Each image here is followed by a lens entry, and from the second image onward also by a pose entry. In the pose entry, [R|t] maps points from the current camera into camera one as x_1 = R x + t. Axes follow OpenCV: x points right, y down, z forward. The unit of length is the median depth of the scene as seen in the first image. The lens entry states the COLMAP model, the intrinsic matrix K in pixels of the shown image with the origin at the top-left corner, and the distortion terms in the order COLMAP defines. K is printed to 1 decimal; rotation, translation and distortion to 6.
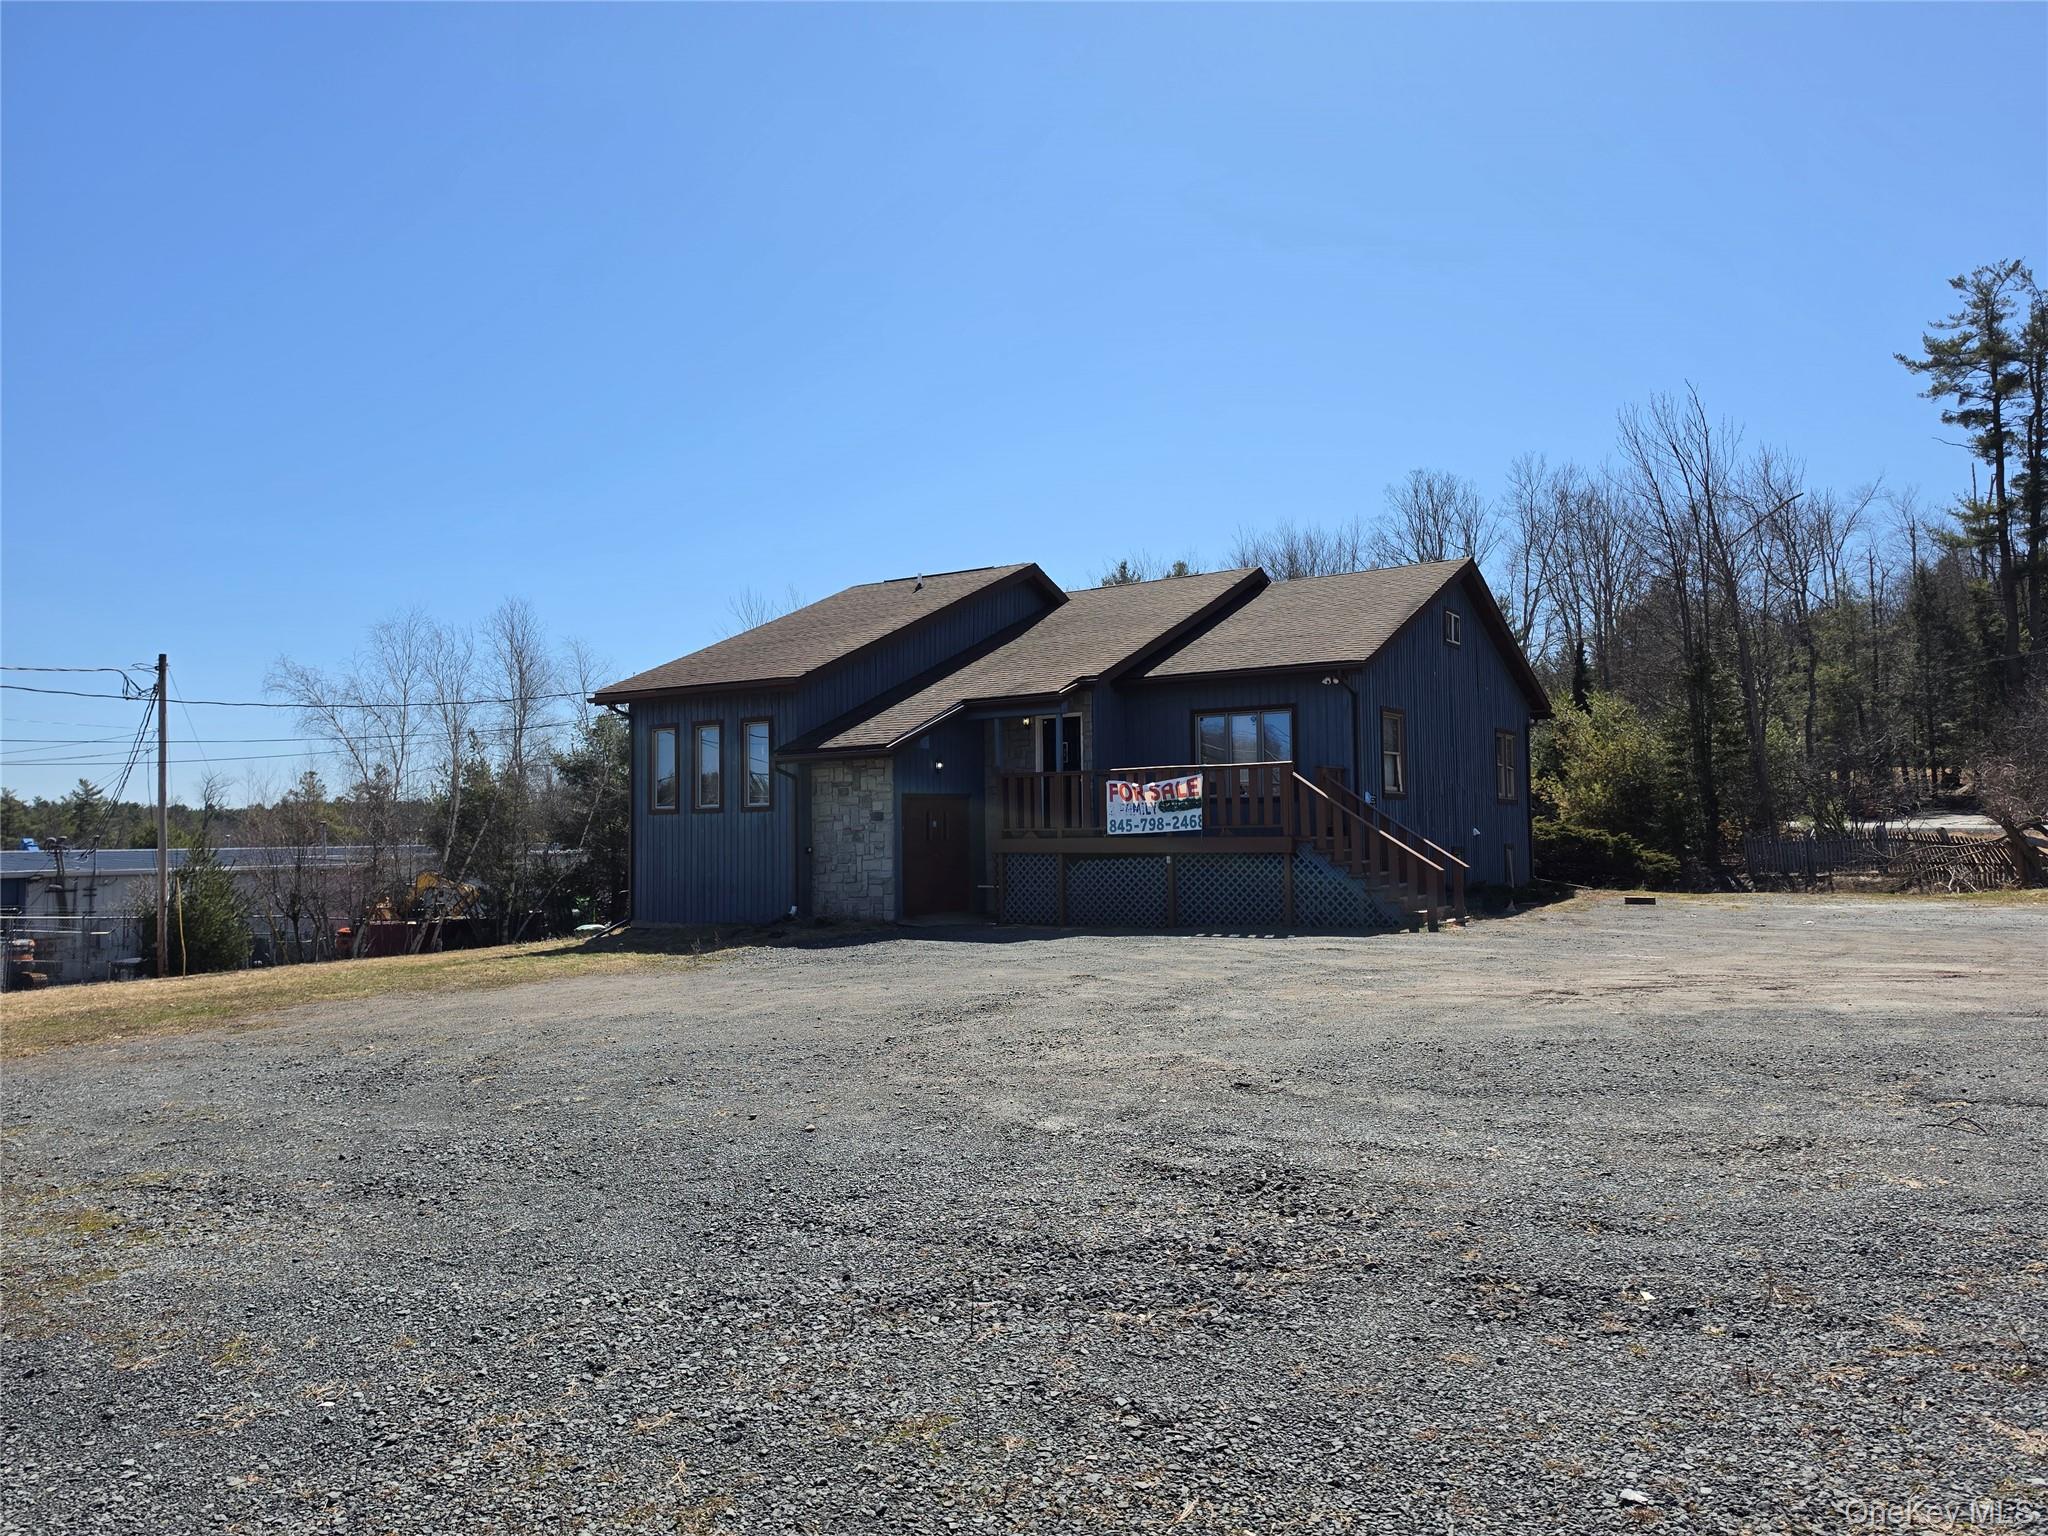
lens RADIAL K [[1418.1, 0, 1030.6], [0, 1418.1, 771.6], [0, 0, 1]] dist [0.067866, -0.104854]
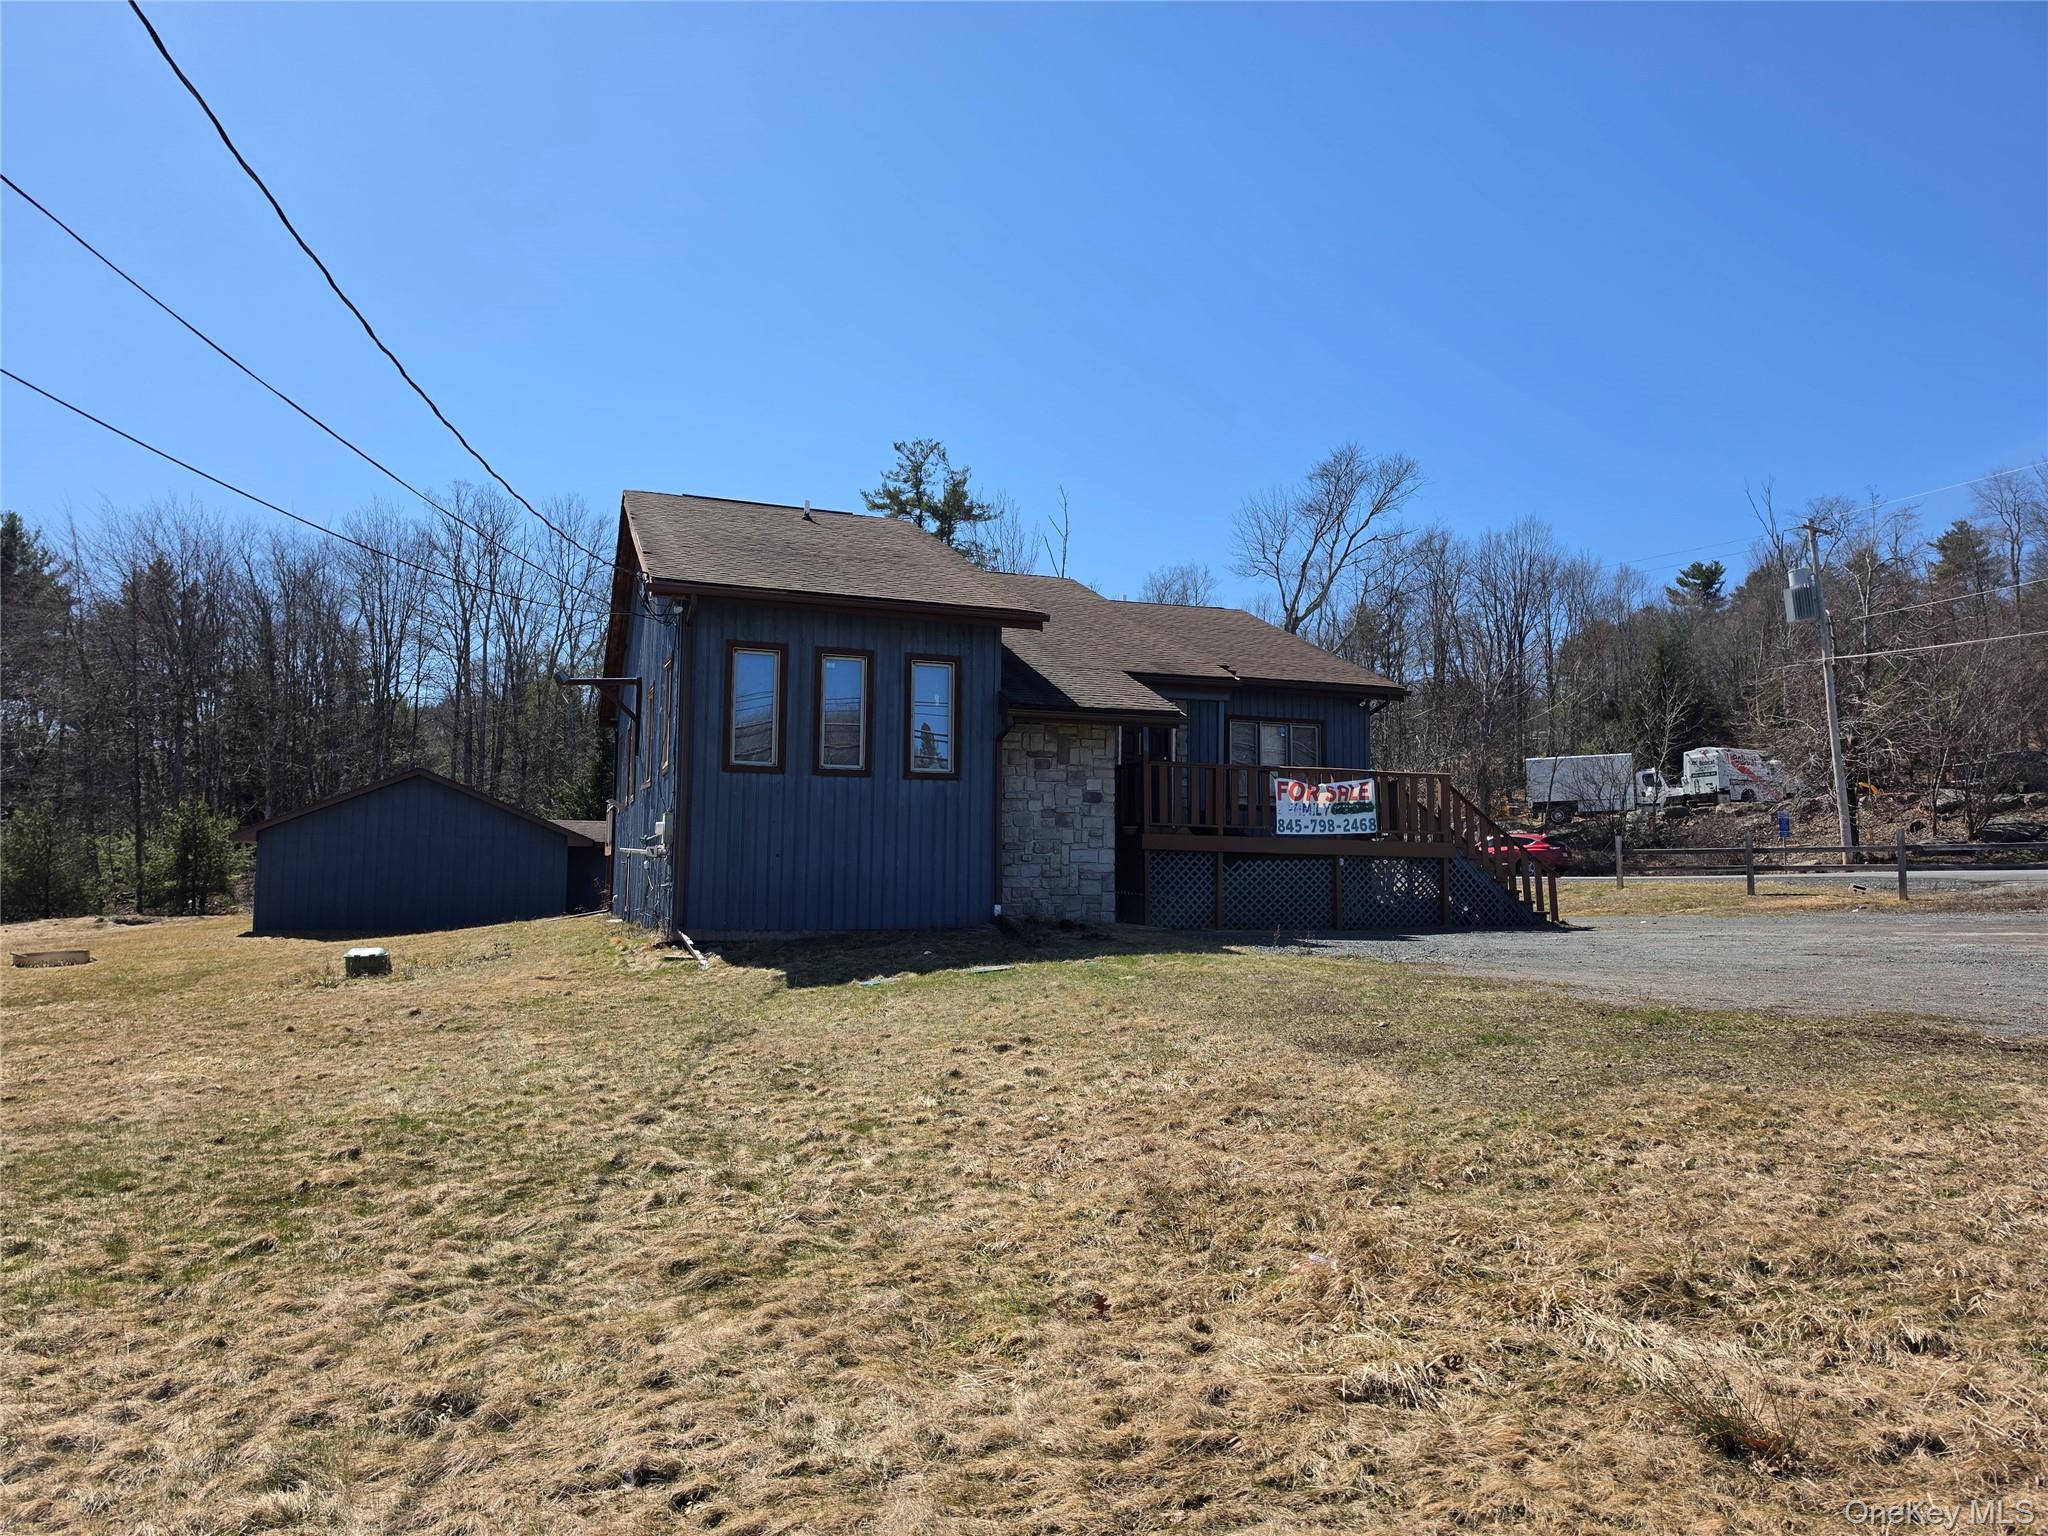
lens RADIAL K [[1418.1, 0, 1030.6], [0, 1418.1, 771.6], [0, 0, 1]] dist [0.067866, -0.104854]
pose [[0.627746, 0.091271, 0.773049, -0.773777], [-0.054601, 0.995819, -0.073235, 0.079614], [-0.776501, 0.003764, 0.630105, 0.514616]]
